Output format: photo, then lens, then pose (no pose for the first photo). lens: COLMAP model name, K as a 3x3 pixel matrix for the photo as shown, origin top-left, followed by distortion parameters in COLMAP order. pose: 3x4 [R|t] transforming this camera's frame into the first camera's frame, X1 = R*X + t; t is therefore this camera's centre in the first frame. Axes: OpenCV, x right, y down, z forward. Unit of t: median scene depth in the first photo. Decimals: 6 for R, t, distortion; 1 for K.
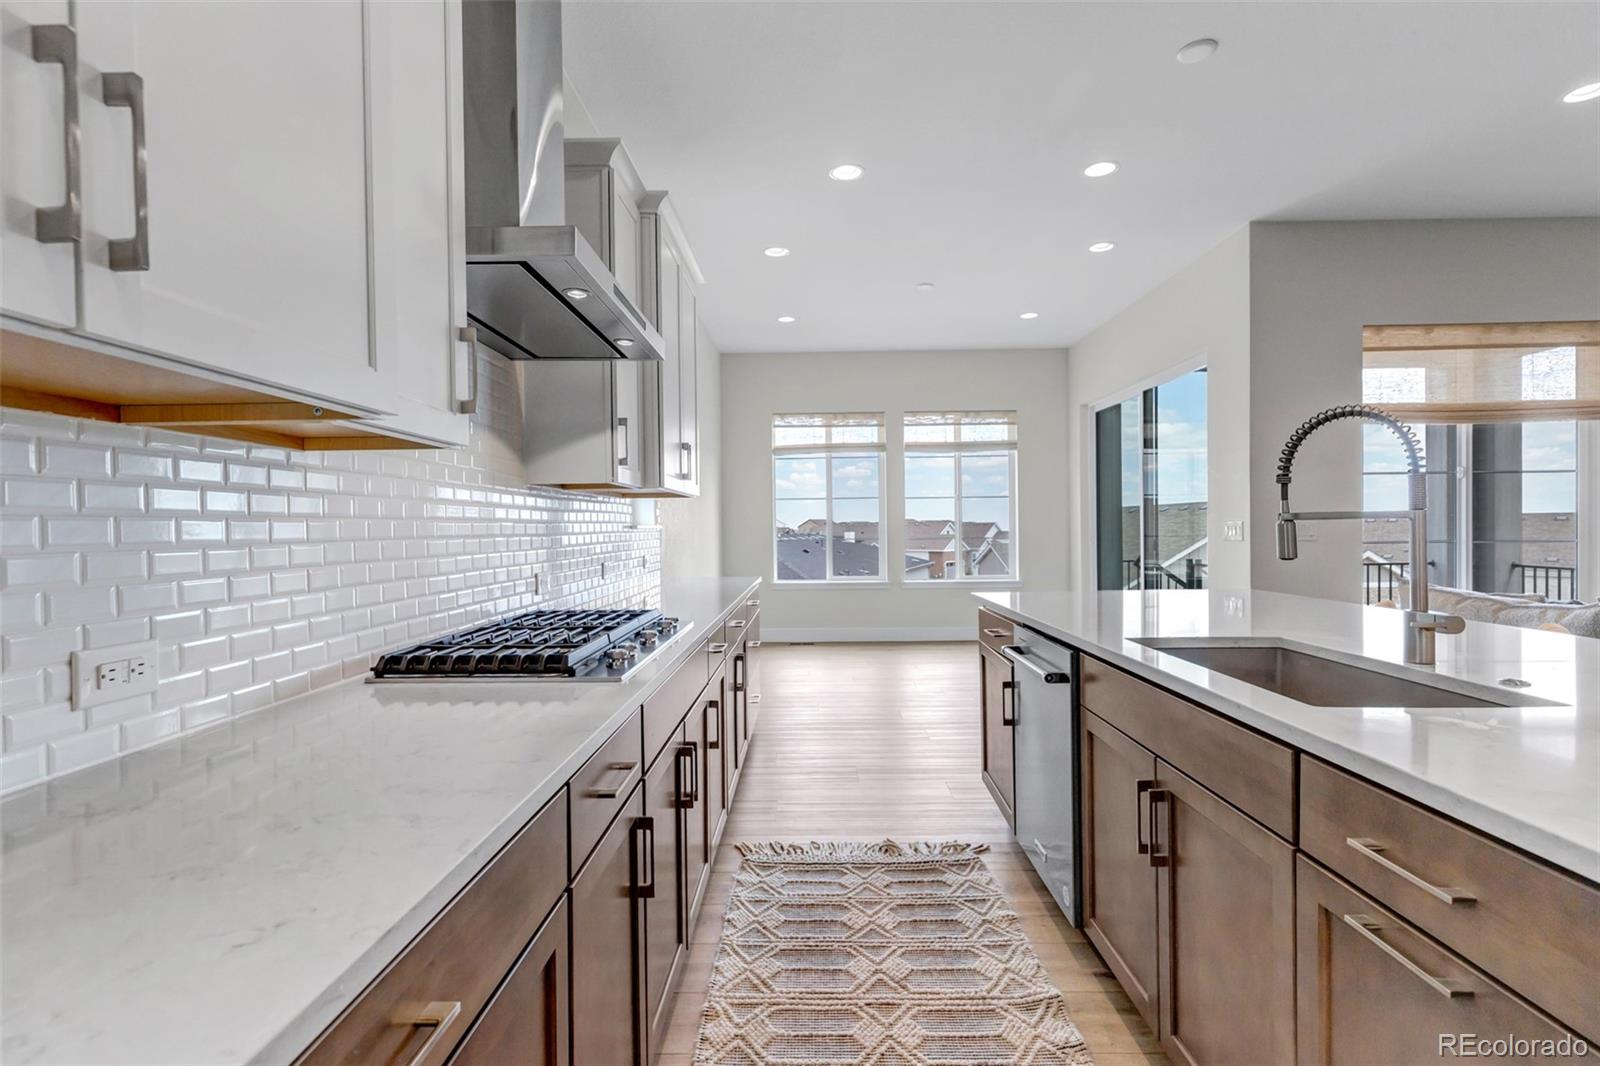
lens RADIAL K [[741.2, 0, 795.2], [0, 741.2, 534.8], [0, 0, 1]] dist [0.001978, 0.001167]
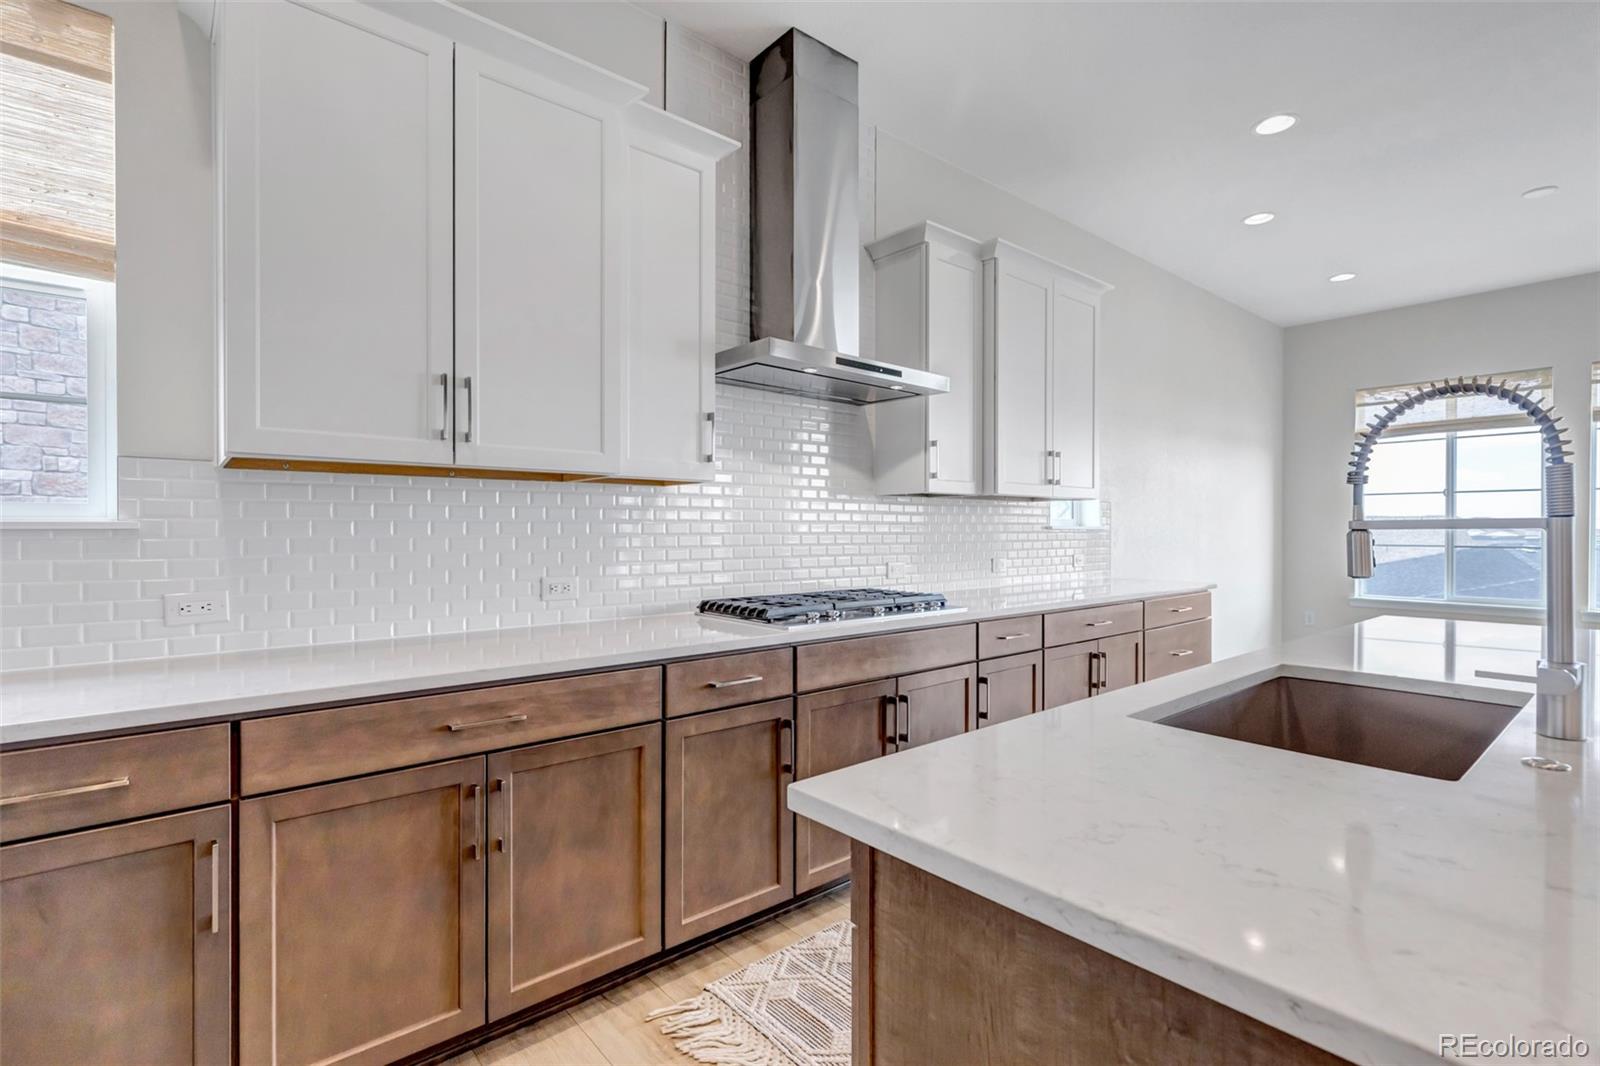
lens RADIAL K [[741.2, 0, 800.9], [0, 741.2, 541.0], [0, 0, 1]] dist [0.001978, 0.001167]
pose [[0.658739, 0.023598, -0.752001, 0.492359], [-0.015370, 0.999722, 0.017908, -0.006885], [0.752214, -0.000239, 0.658918, 0.008695]]
